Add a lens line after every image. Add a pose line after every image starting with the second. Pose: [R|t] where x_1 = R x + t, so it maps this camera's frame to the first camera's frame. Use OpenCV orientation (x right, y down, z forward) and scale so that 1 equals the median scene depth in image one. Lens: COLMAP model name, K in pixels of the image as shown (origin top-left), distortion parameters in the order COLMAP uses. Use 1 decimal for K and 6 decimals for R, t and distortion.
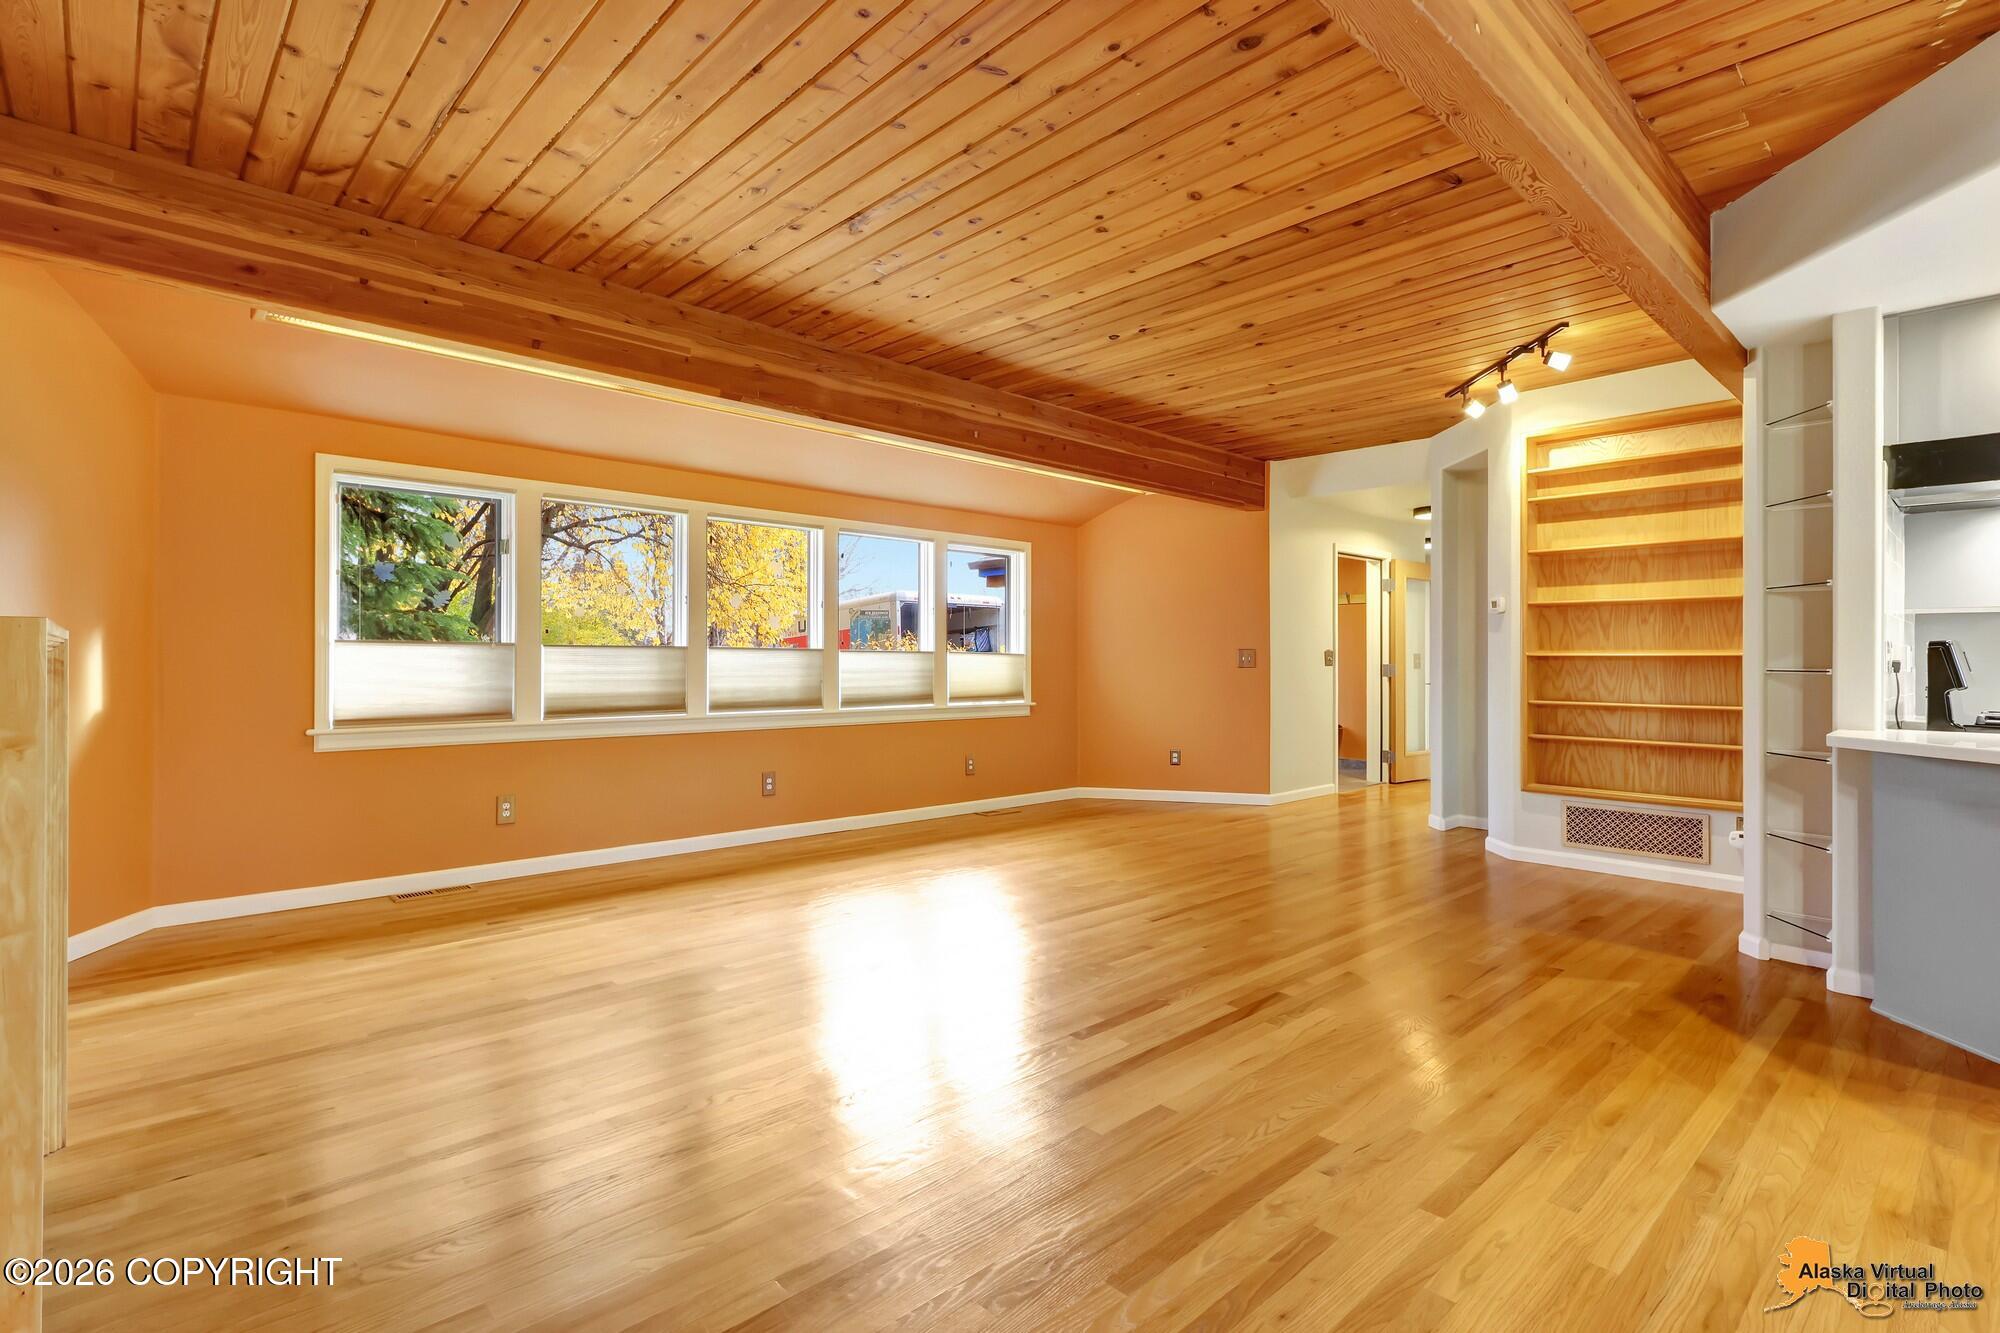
lens RADIAL K [[943.5, 0, 1039.9], [0, 943.5, 662.9], [0, 0, 1]] dist [0.002597, -0.003051]
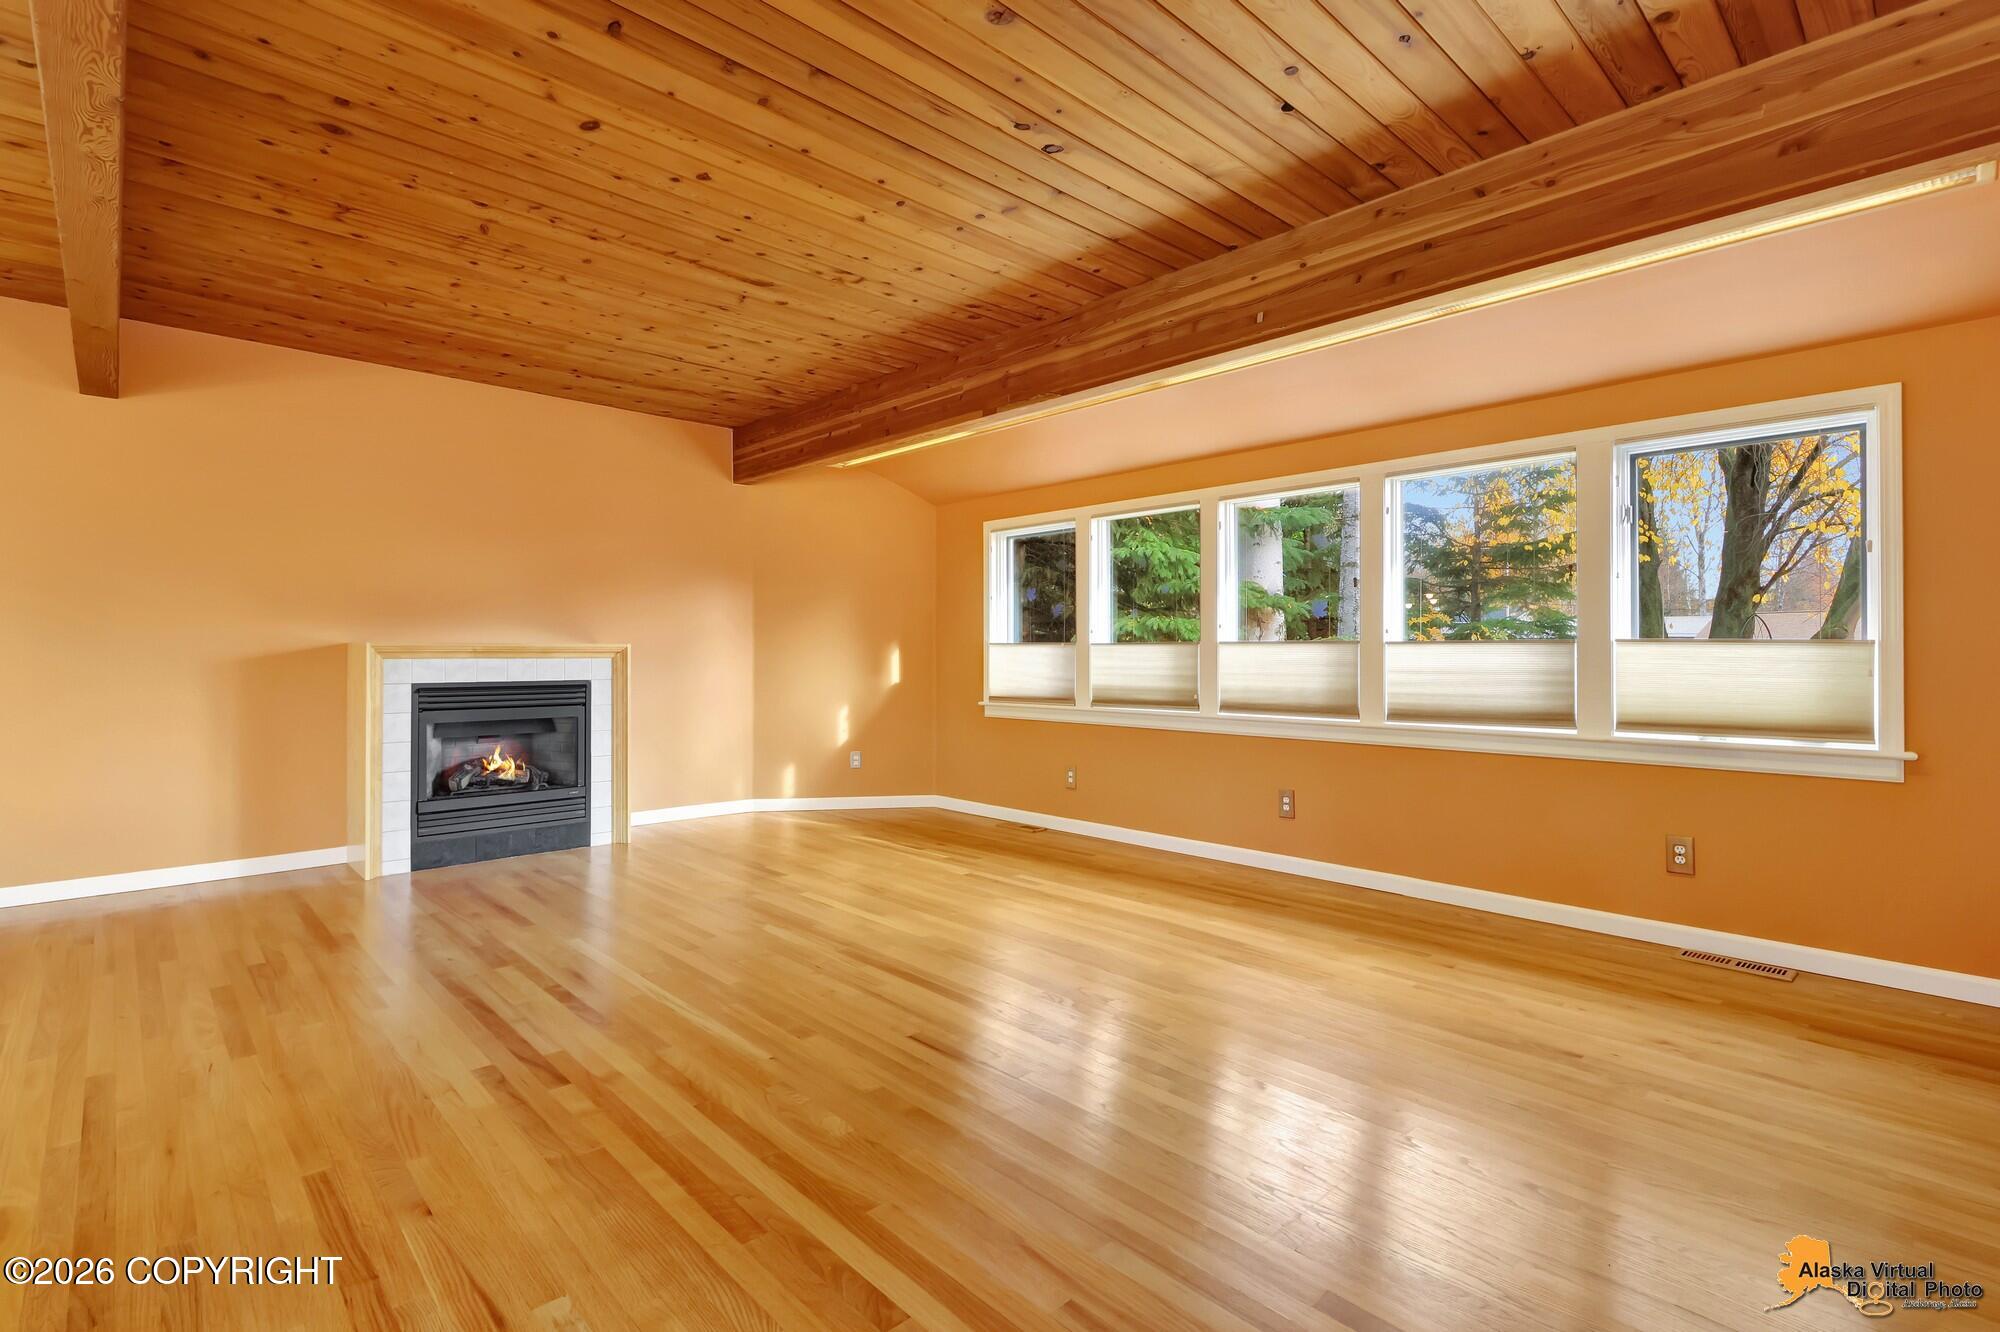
lens RADIAL K [[943.5, 0, 966.1], [0, 943.5, 657.9], [0, 0, 1]] dist [0.002597, -0.003051]
pose [[-0.044389, -0.001955, -0.999012, 0.615066], [-0.003749, 0.999991, -0.001790, 0.001785], [0.999007, 0.003666, -0.044396, 0.829558]]
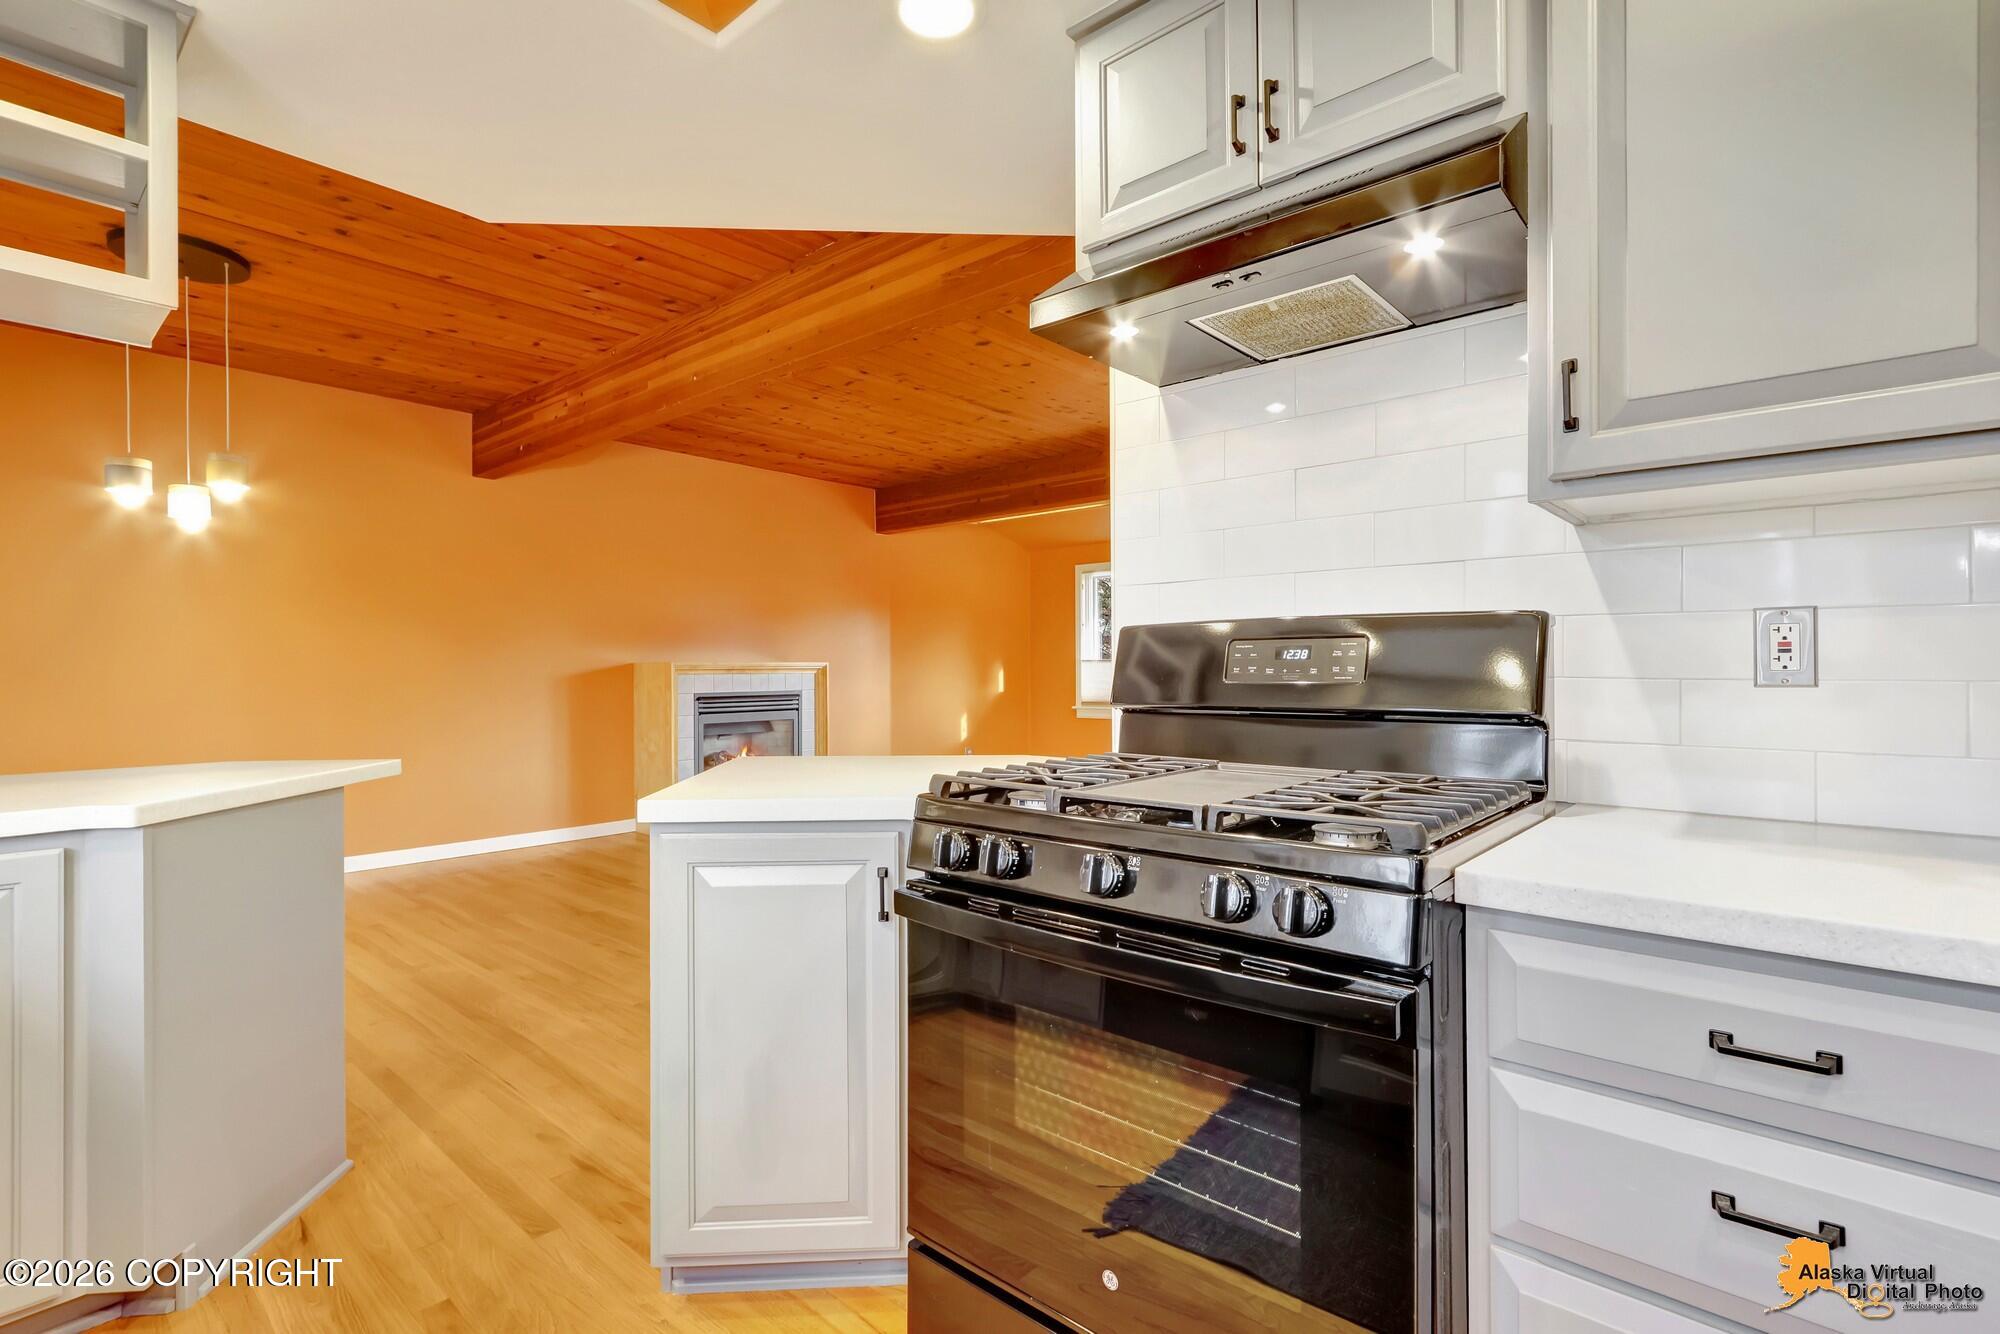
lens RADIAL K [[943.5, 0, 953.6], [0, 943.5, 671.1], [0, 0, 1]] dist [0.002597, -0.003051]
pose [[0.034849, -0.003550, -0.999386, 0.946785], [0.001976, 0.999992, -0.003483, 0.003385], [0.999391, -0.001853, 0.034856, 0.539217]]
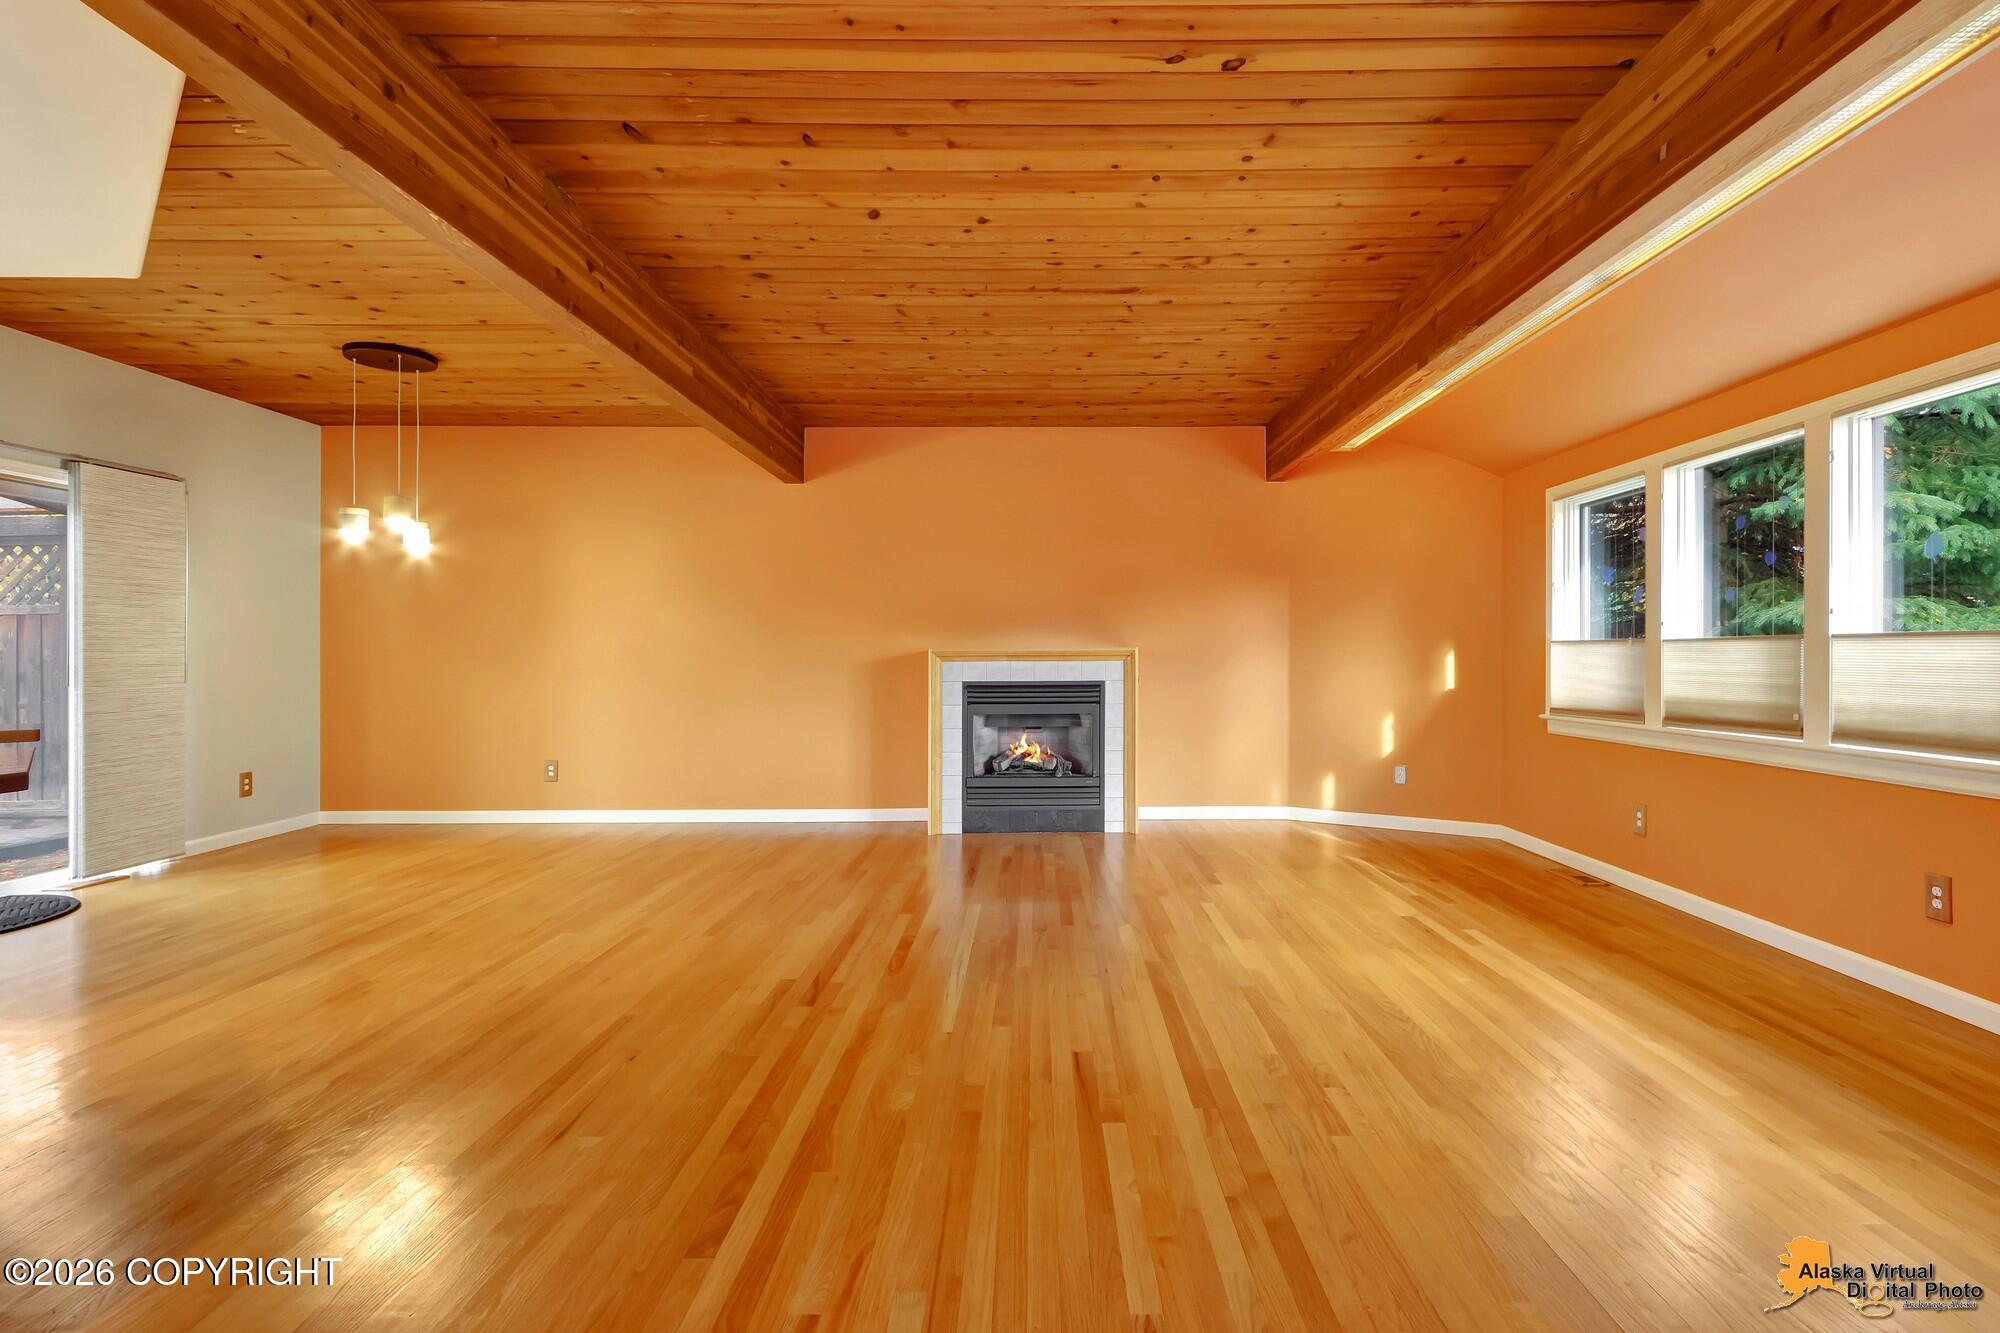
lens RADIAL K [[943.5, 0, 1023.9], [0, 943.5, 665.7], [0, 0, 1]] dist [0.002597, -0.003051]
pose [[-0.710378, 0.004170, -0.703808, 0.469327], [-0.001801, 0.999968, 0.007743, -0.000817], [0.703818, 0.006768, -0.710348, 1.114678]]
